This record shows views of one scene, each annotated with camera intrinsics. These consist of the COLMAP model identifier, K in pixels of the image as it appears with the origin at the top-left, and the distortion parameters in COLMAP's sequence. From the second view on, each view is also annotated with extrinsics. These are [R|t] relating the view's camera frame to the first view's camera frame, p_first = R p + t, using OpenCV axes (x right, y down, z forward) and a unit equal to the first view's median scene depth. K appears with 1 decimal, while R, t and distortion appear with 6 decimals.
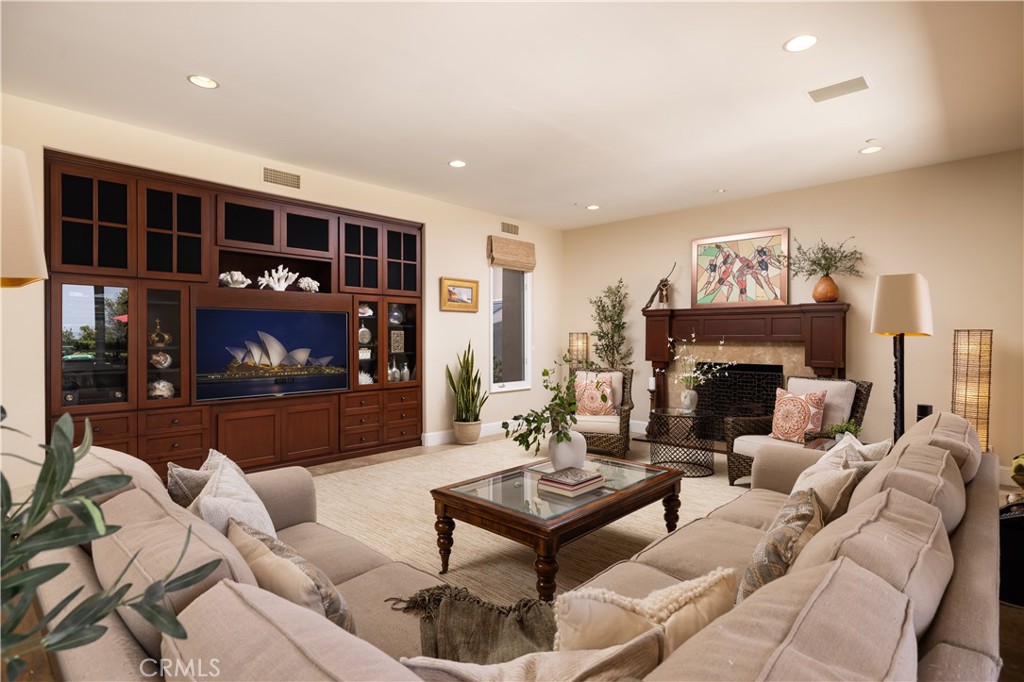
lens RADIAL K [[519.9, 0, 513.1], [0, 519.9, 337.2], [0, 0, 1]] dist [0.002633, 0.000034]
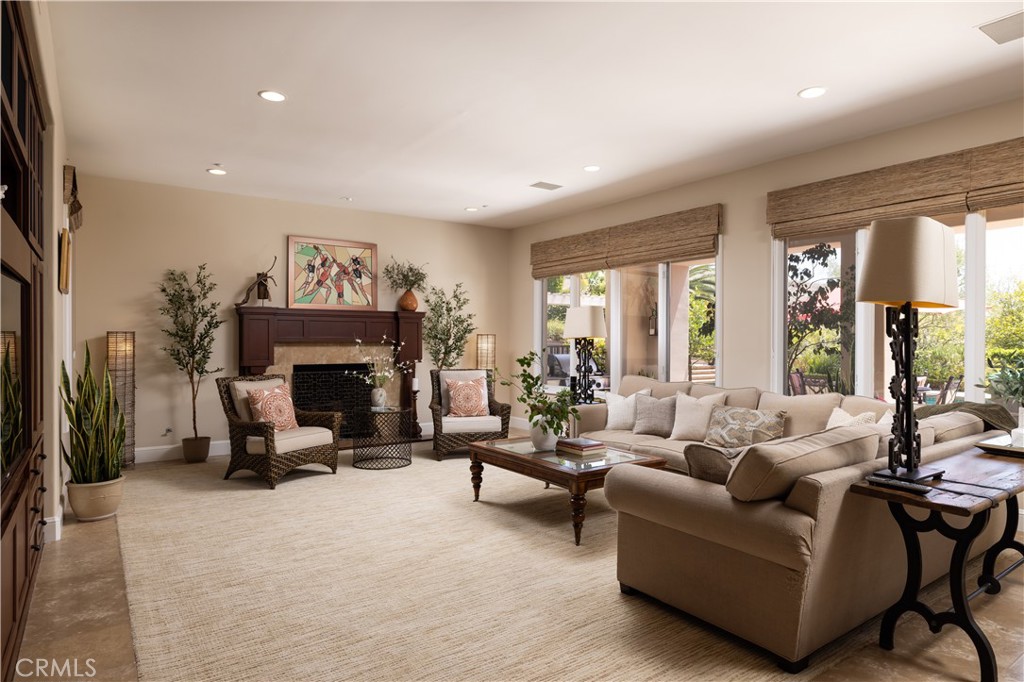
lens RADIAL K [[592.5, 0, 514.2], [0, 592.5, 343.7], [0, 0, 1]] dist [0.003630, 0.000259]
pose [[0.197403, -0.004856, 0.980310, -0.665726], [-0.001034, 0.999986, 0.005161, 0.003876], [-0.980322, -0.002032, 0.197395, 0.411540]]
